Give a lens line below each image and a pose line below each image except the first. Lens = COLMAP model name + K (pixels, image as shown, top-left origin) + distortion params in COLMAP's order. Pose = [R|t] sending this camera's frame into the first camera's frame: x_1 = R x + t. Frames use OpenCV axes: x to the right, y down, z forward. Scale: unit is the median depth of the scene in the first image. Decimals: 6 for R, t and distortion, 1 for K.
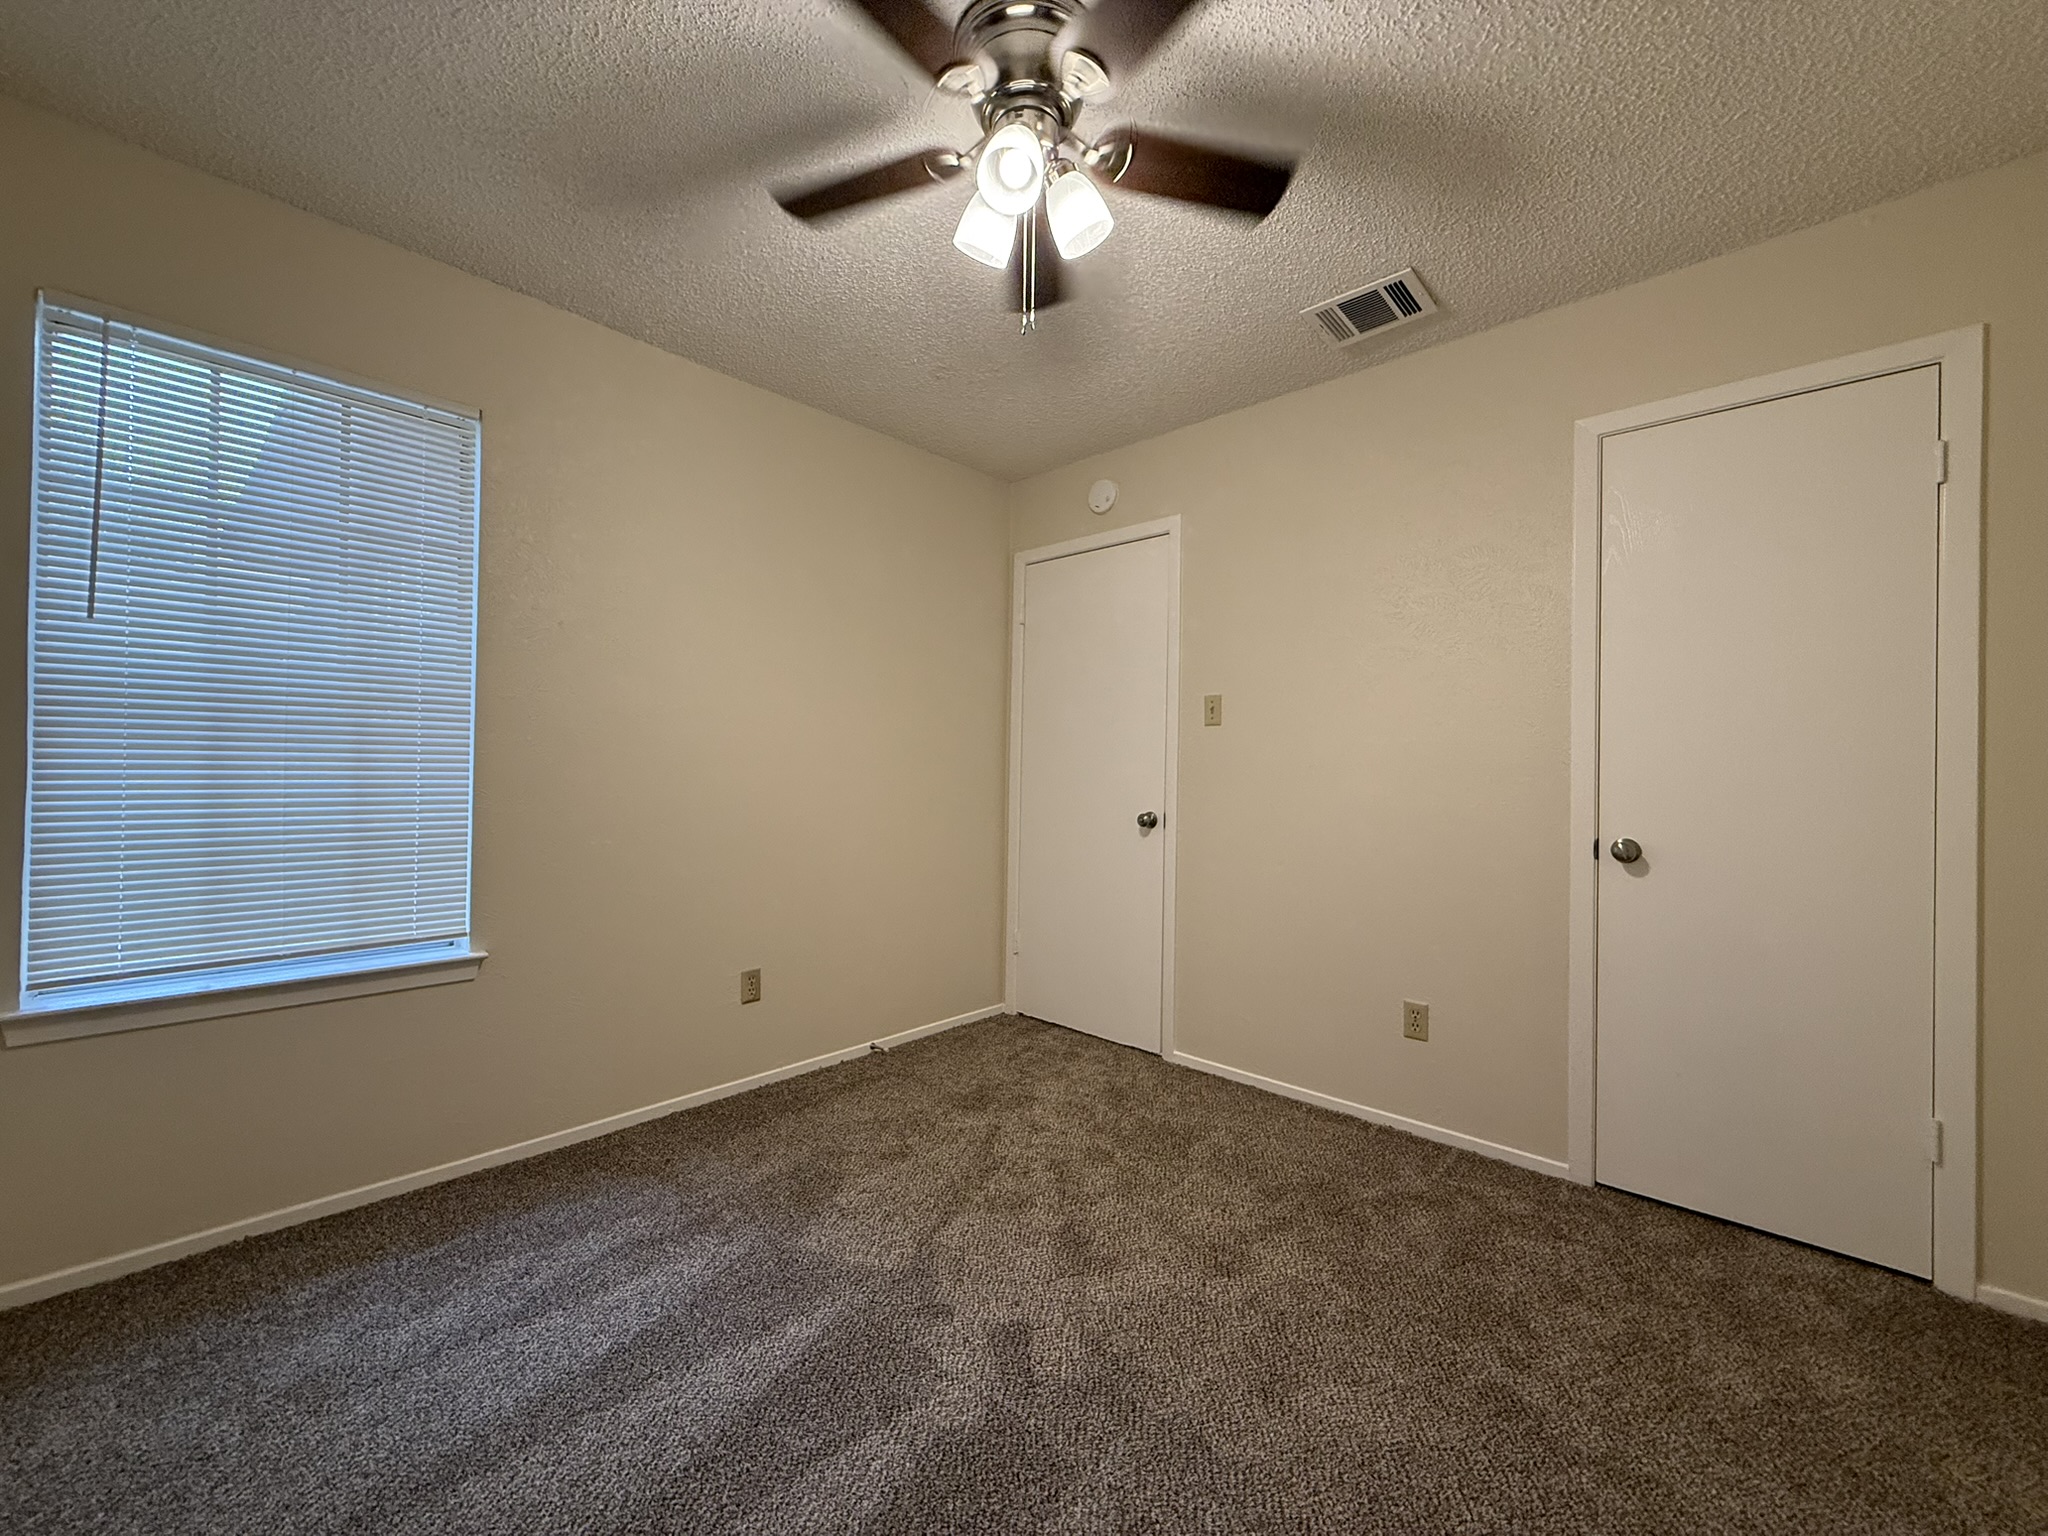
lens RADIAL K [[811.2, 0, 1010.9], [0, 811.2, 768.6], [0, 0, 1]] dist [0.000239, -0.000032]
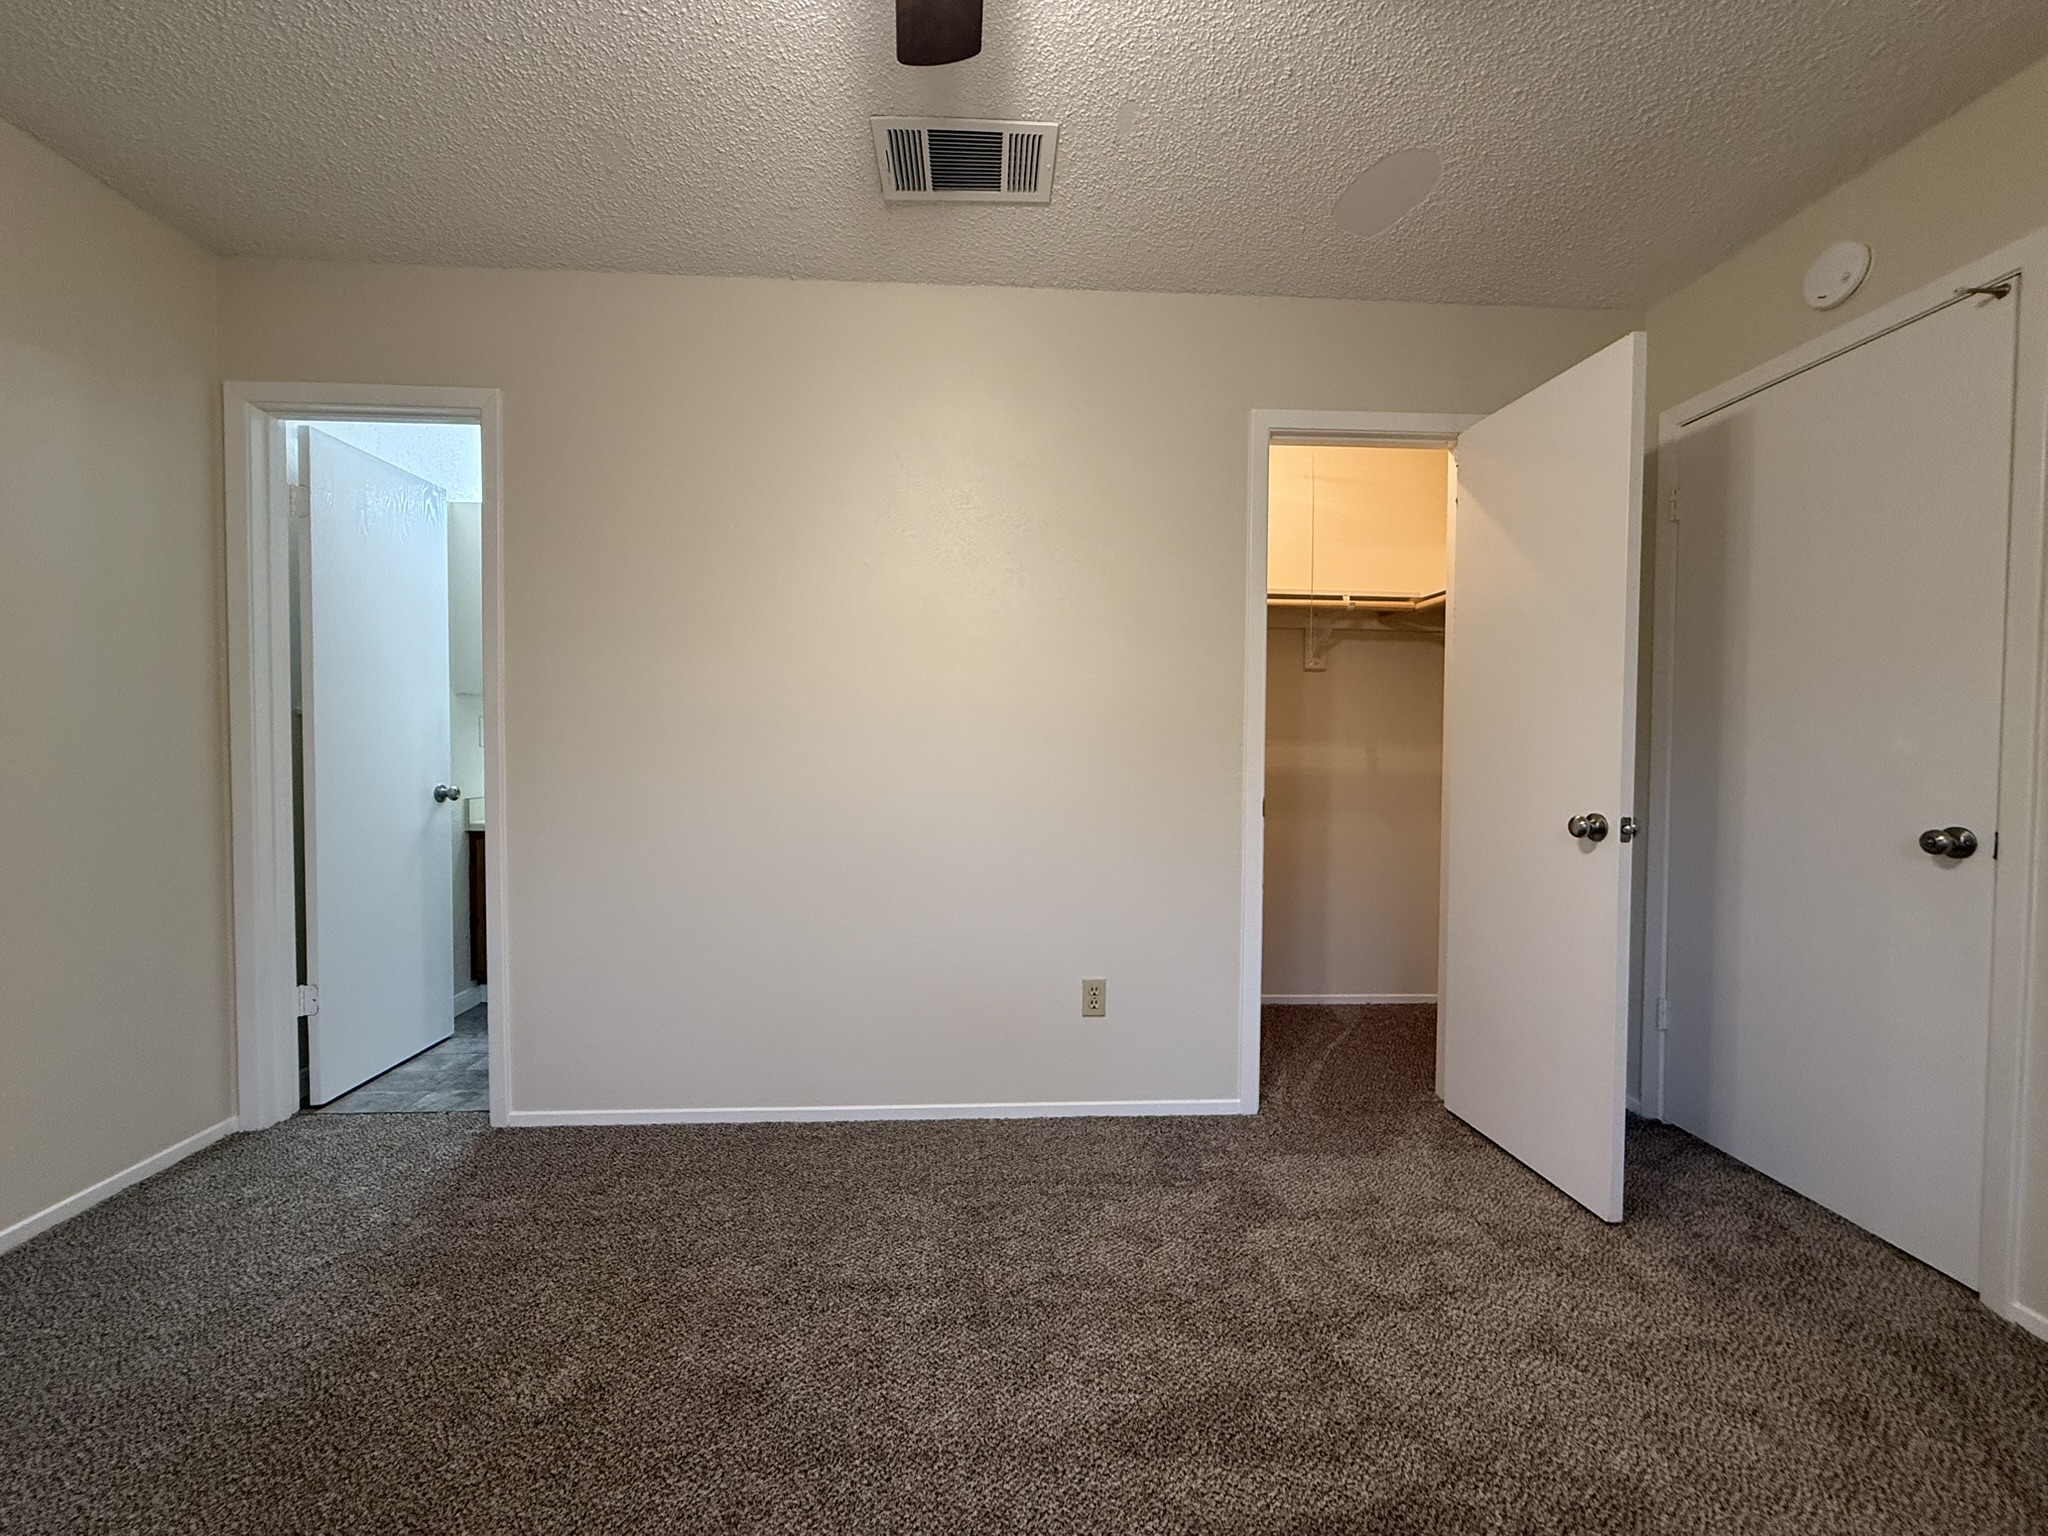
lens RADIAL K [[839.4, 0, 1024.0], [0, 839.4, 768.0], [0, 0, 1]] dist [0.001699, 0.000193]
pose [[0.712421, 0.023851, -0.701347, 0.135500], [-0.002309, 0.999497, 0.031645, -0.003693], [0.701749, -0.020925, 0.712117, 0.167895]]
